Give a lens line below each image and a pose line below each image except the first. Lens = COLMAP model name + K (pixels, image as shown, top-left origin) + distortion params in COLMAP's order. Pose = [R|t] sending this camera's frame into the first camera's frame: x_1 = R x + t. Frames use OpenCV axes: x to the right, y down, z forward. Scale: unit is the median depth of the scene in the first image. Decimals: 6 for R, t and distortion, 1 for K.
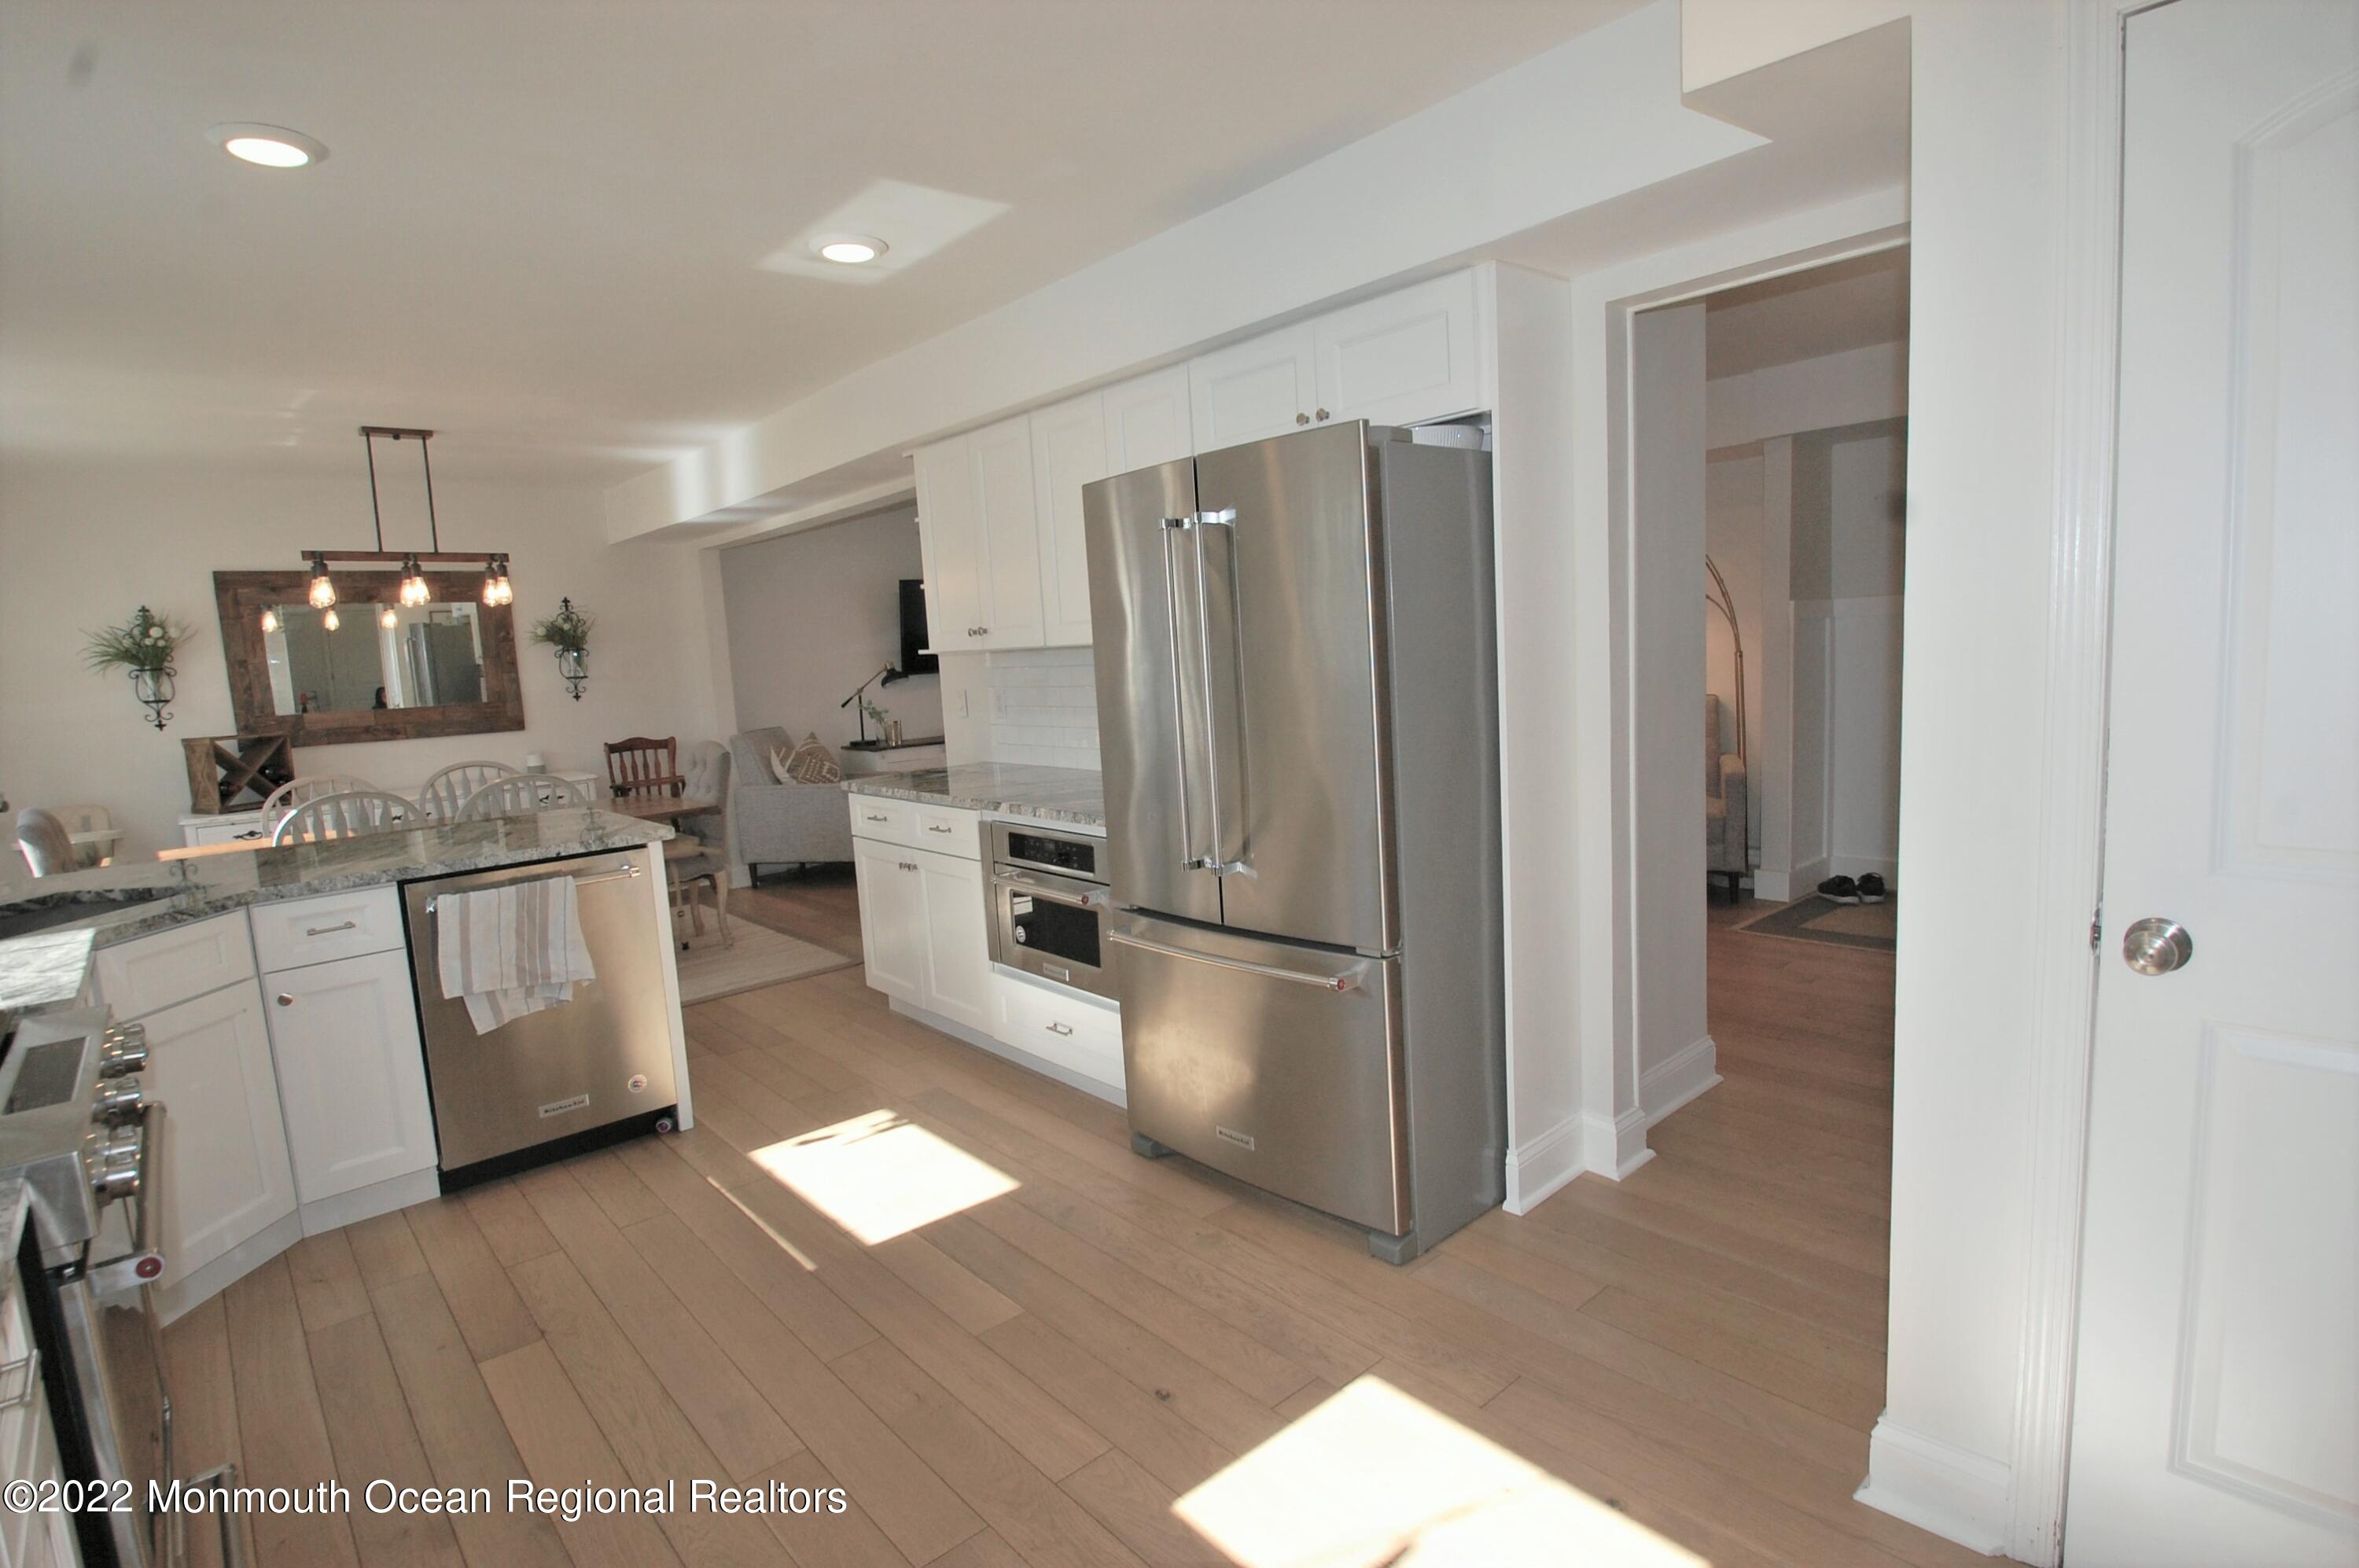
lens RADIAL K [[1167.2, 0, 1165.0], [0, 1167.2, 782.7], [0, 0, 1]] dist [-0.005831, -0.001020]
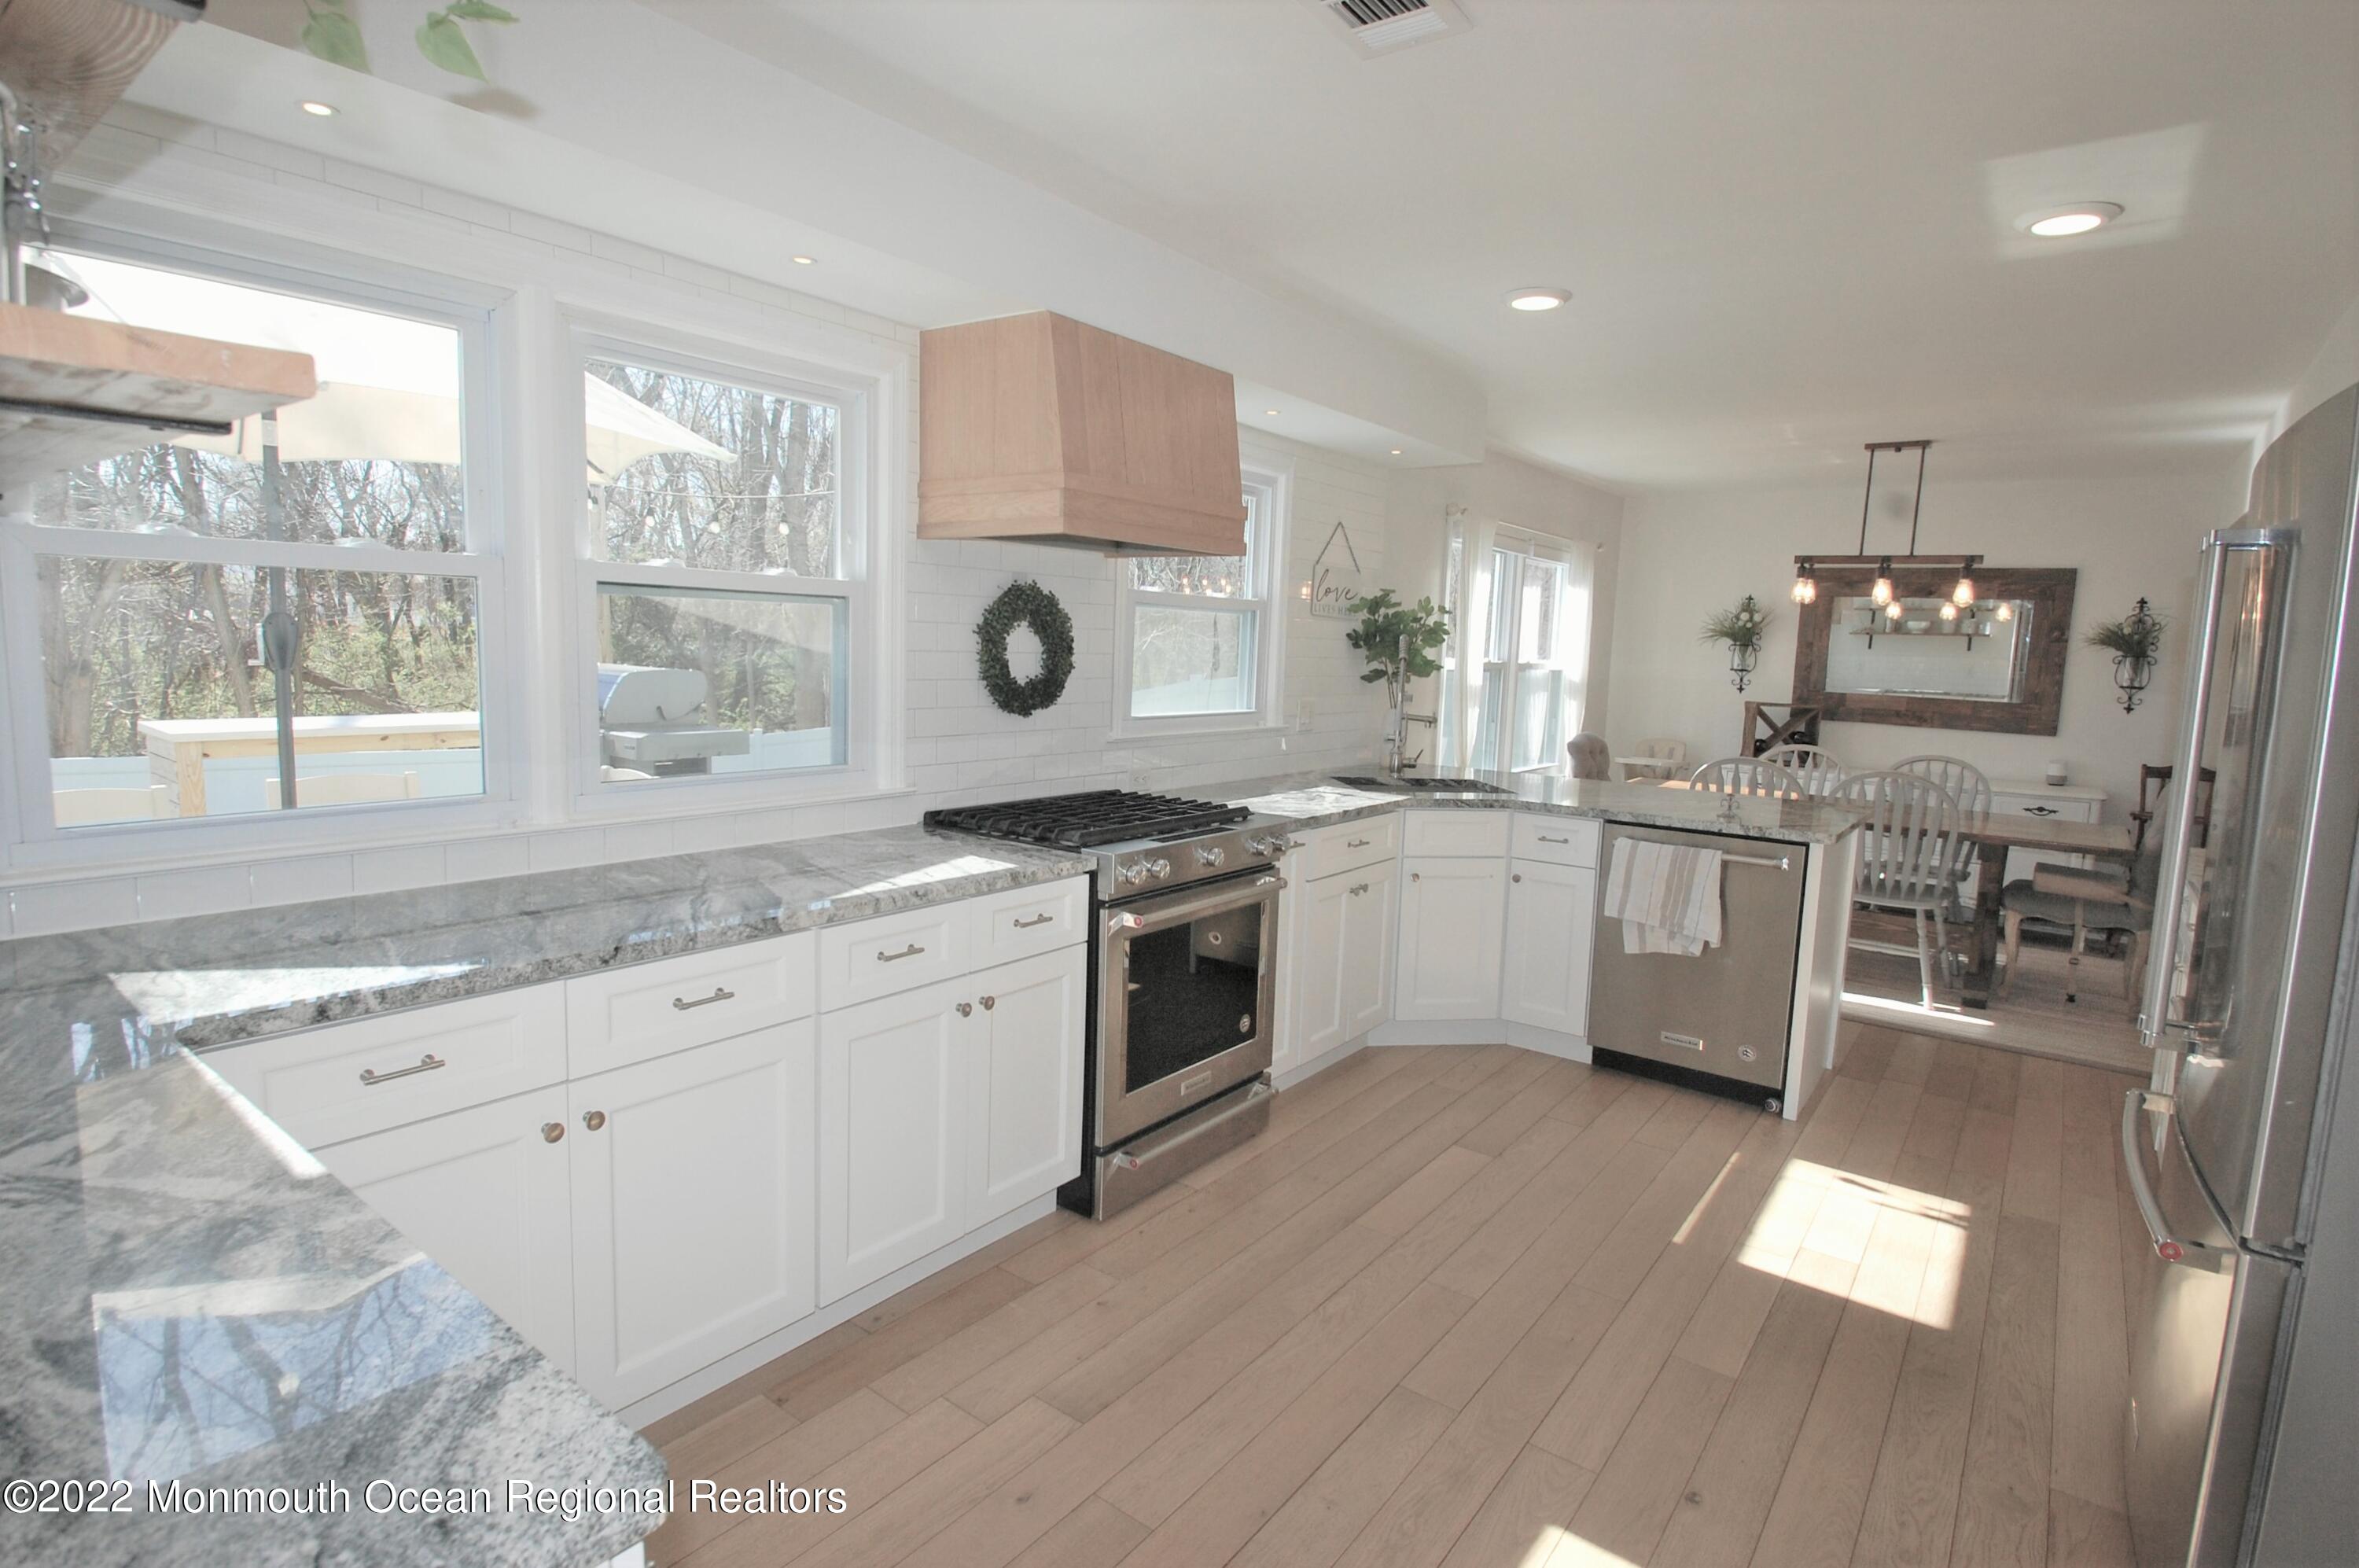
lens RADIAL K [[1167.2, 0, 1169.9], [0, 1167.2, 779.4], [0, 0, 1]] dist [-0.005831, -0.001020]
pose [[0.199892, 0.181581, -0.962846, 0.472457], [-0.165477, 0.974819, 0.149485, -0.070624], [0.965744, 0.129448, 0.224906, 0.207746]]
